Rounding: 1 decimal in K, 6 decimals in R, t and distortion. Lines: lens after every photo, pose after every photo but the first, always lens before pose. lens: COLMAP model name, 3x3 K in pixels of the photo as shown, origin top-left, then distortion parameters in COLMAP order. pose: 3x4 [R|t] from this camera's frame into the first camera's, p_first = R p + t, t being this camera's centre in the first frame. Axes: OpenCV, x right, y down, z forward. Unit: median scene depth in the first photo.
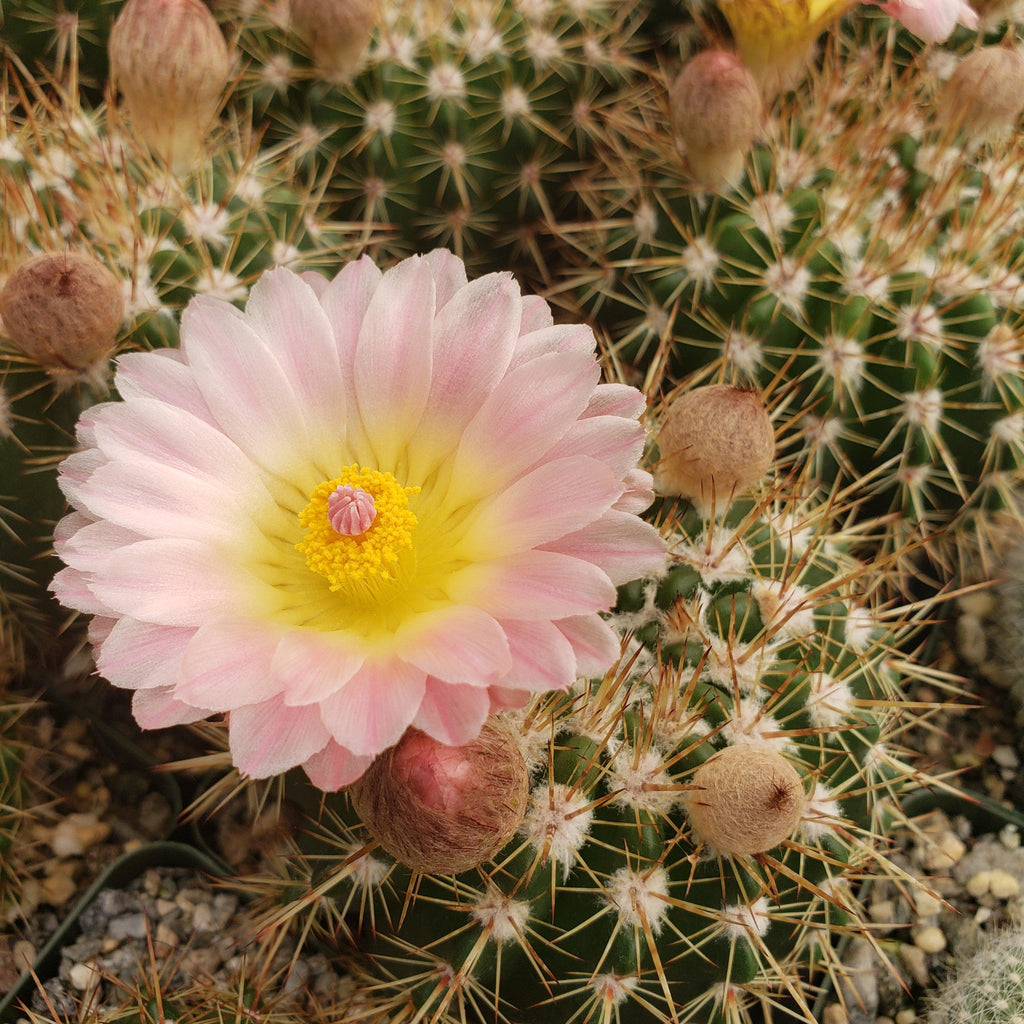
lens RADIAL K [[1061.3, 0, 509.9], [0, 1061.3, 497.7], [0, 0, 1]] dist [0.112228, -0.329822]
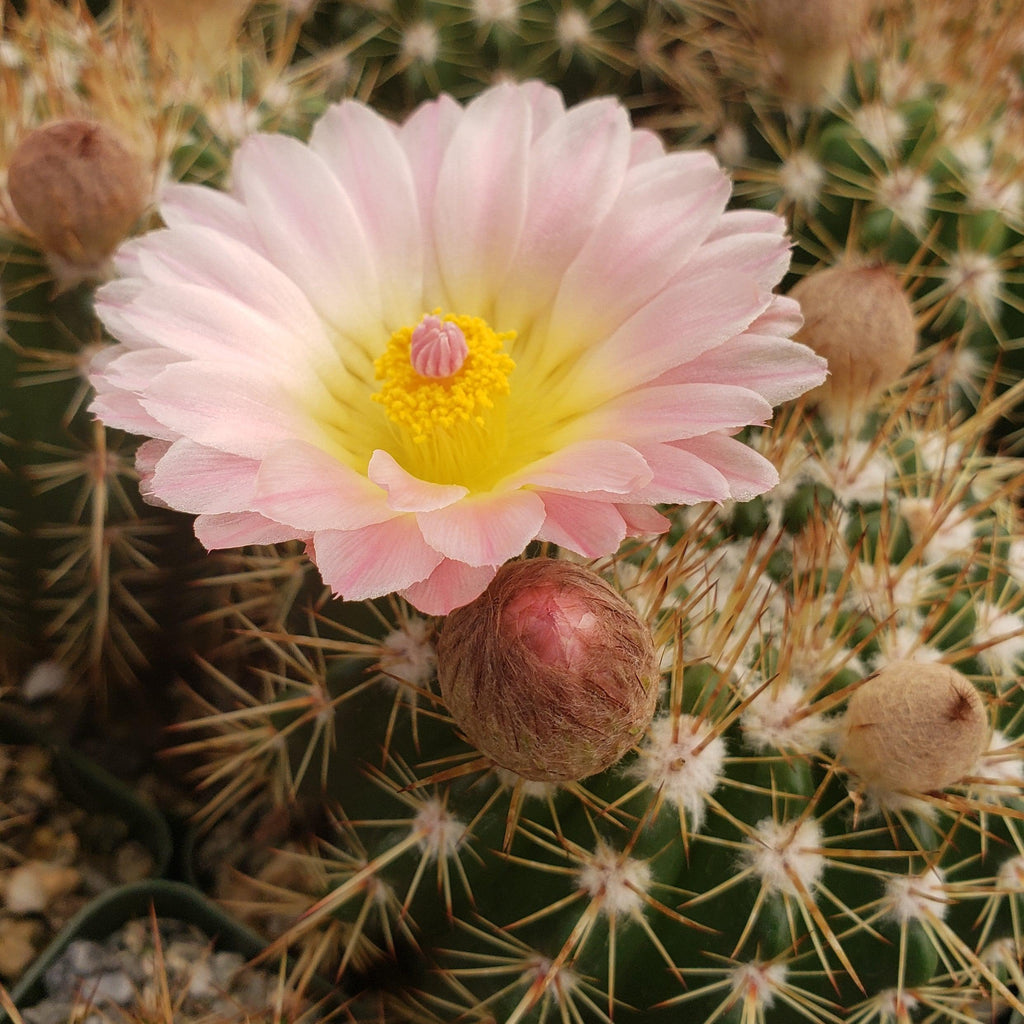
lens RADIAL K [[1305.5, 0, 513.7], [0, 1305.5, 472.5], [0, 0, 1]] dist [0.125420, -0.464492]
pose [[0.999913, -0.007482, 0.010830, -0.083404], [0.009103, 0.987340, -0.158359, 0.224452], [-0.009508, 0.158444, 0.987322, -0.006818]]
